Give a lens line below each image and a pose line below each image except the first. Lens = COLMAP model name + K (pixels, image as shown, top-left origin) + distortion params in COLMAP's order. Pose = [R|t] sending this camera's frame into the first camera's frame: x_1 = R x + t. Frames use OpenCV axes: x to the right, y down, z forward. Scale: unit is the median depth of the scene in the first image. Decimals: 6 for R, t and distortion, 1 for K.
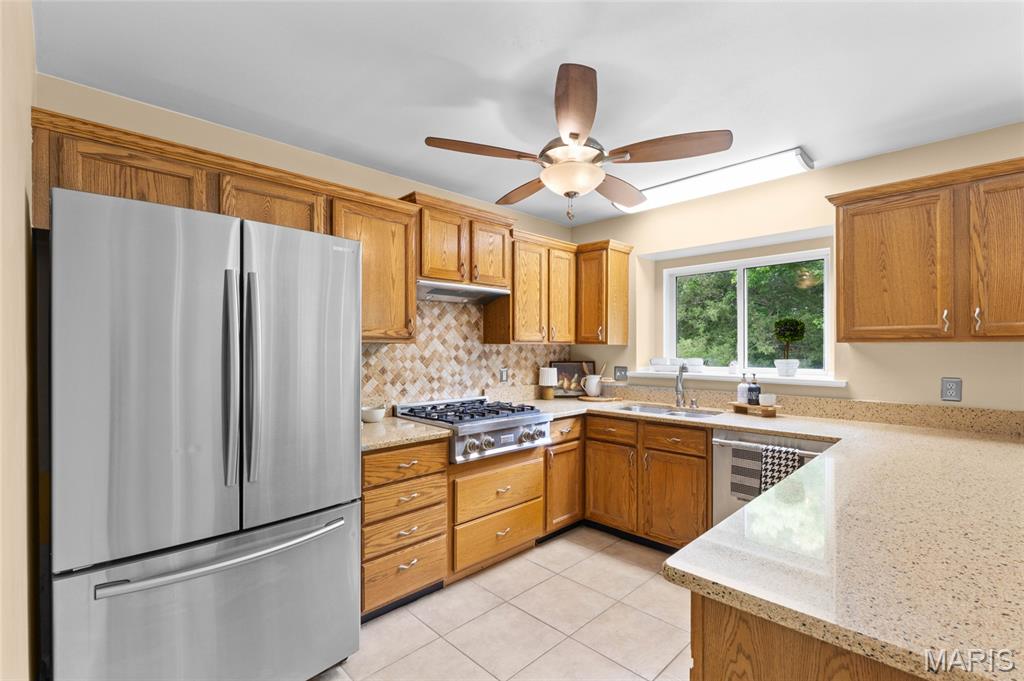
lens RADIAL K [[462.8, 0, 512.9], [0, 462.8, 346.6], [0, 0, 1]] dist [0.000425, 0.000944]
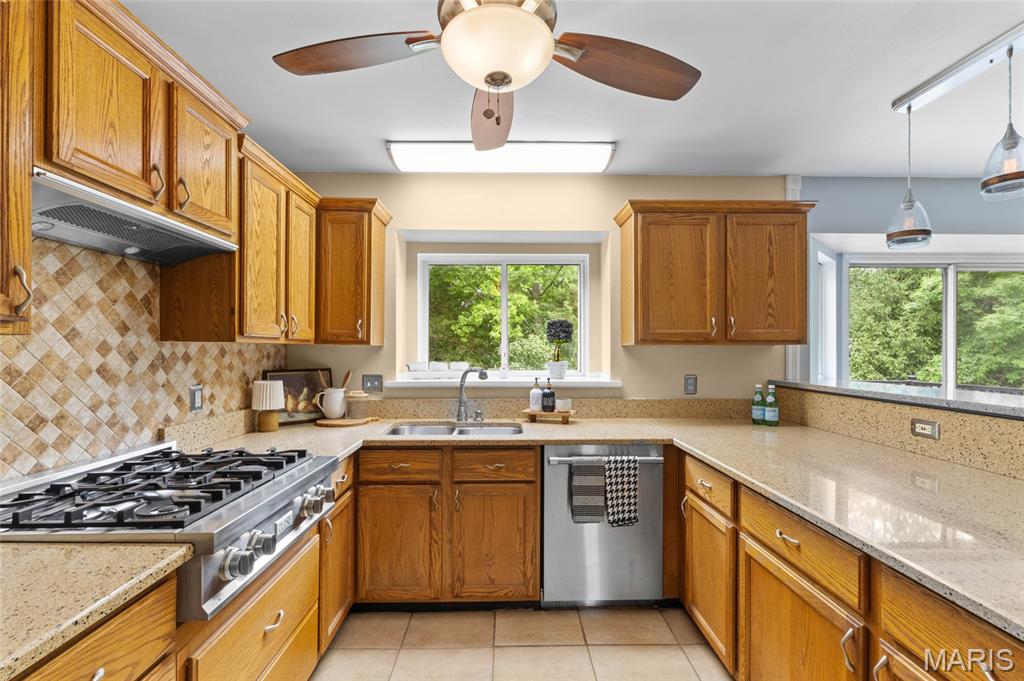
lens RADIAL K [[462.8, 0, 515.7], [0, 462.8, 349.8], [0, 0, 1]] dist [0.000425, 0.000944]
pose [[0.687749, 0.002145, 0.725945, -0.182275], [-0.003128, 0.999995, 0.000009, 0.002915], [-0.725942, -0.002277, 0.687752, 0.388376]]
